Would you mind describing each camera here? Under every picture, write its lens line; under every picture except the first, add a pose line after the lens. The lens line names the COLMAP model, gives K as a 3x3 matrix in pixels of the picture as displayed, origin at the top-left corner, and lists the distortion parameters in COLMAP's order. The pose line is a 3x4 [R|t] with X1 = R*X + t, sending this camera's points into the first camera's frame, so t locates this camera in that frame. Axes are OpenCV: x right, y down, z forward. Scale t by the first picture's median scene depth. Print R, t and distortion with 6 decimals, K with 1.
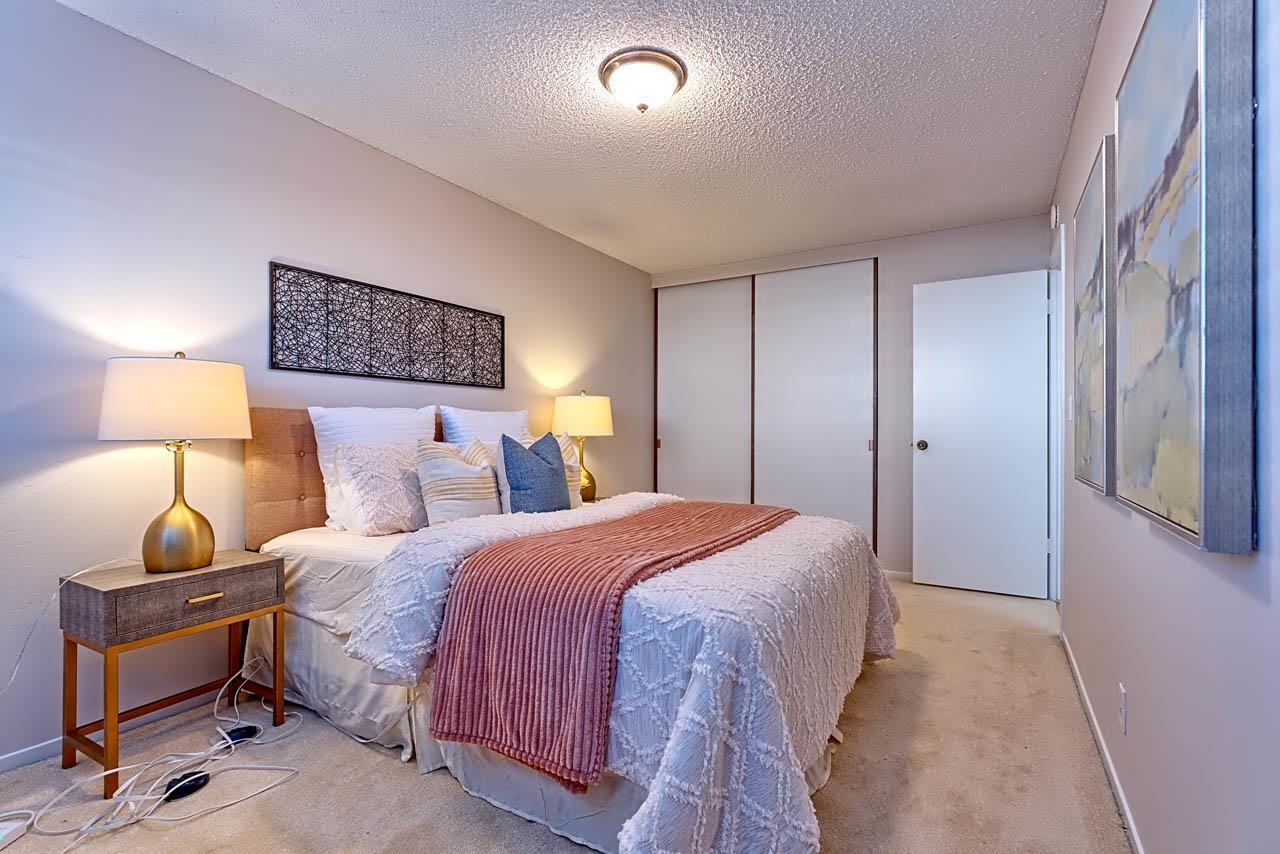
lens RADIAL K [[575.4, 0, 650.2], [0, 575.4, 428.8], [0, 0, 1]] dist [-0.008200, 0.000076]
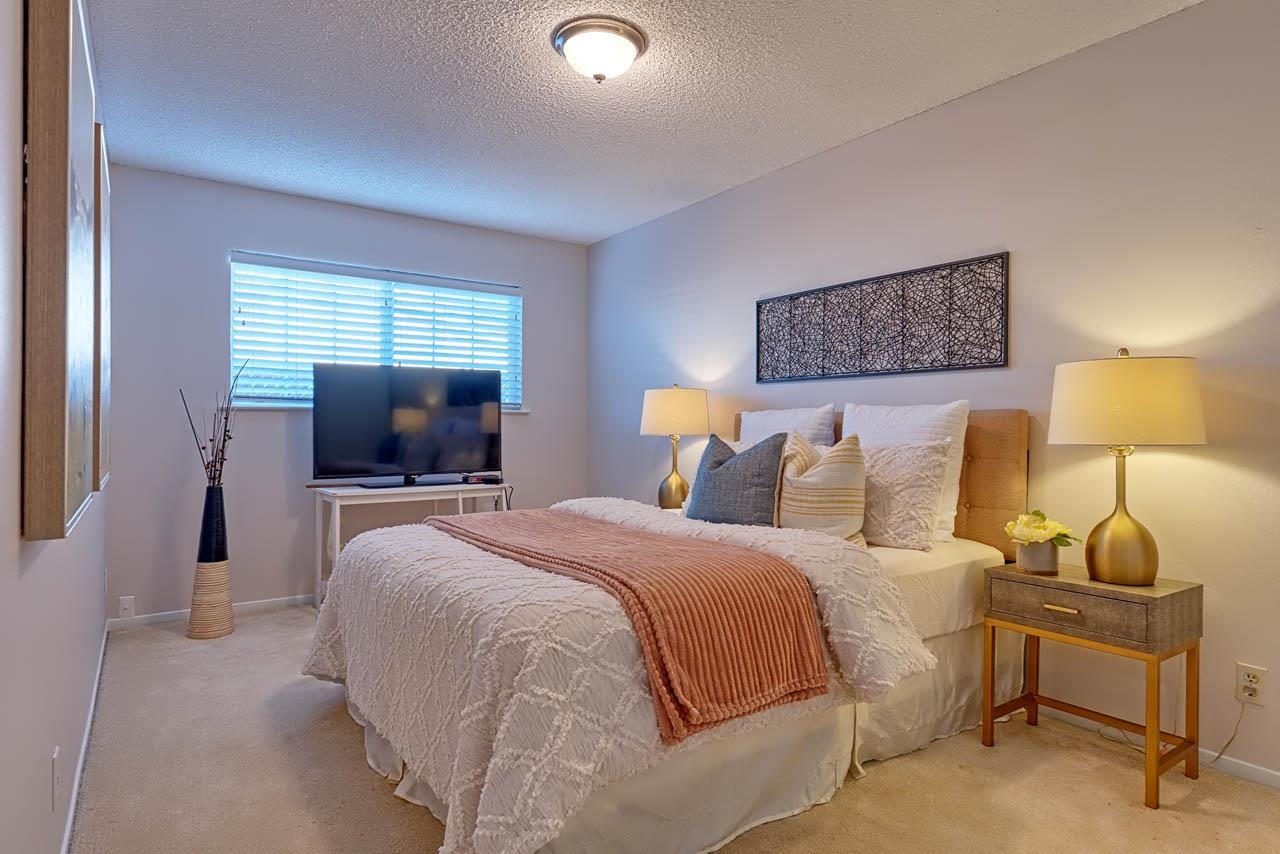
lens RADIAL K [[685.9, 0, 637.9], [0, 685.9, 426.7], [0, 0, 1]] dist [-0.002663, -0.000357]
pose [[-0.399225, -0.000723, -0.916853, 0.663310], [-0.001046, 0.999999, -0.000333, -0.002749], [0.916853, 0.000826, -0.399225, 1.024570]]
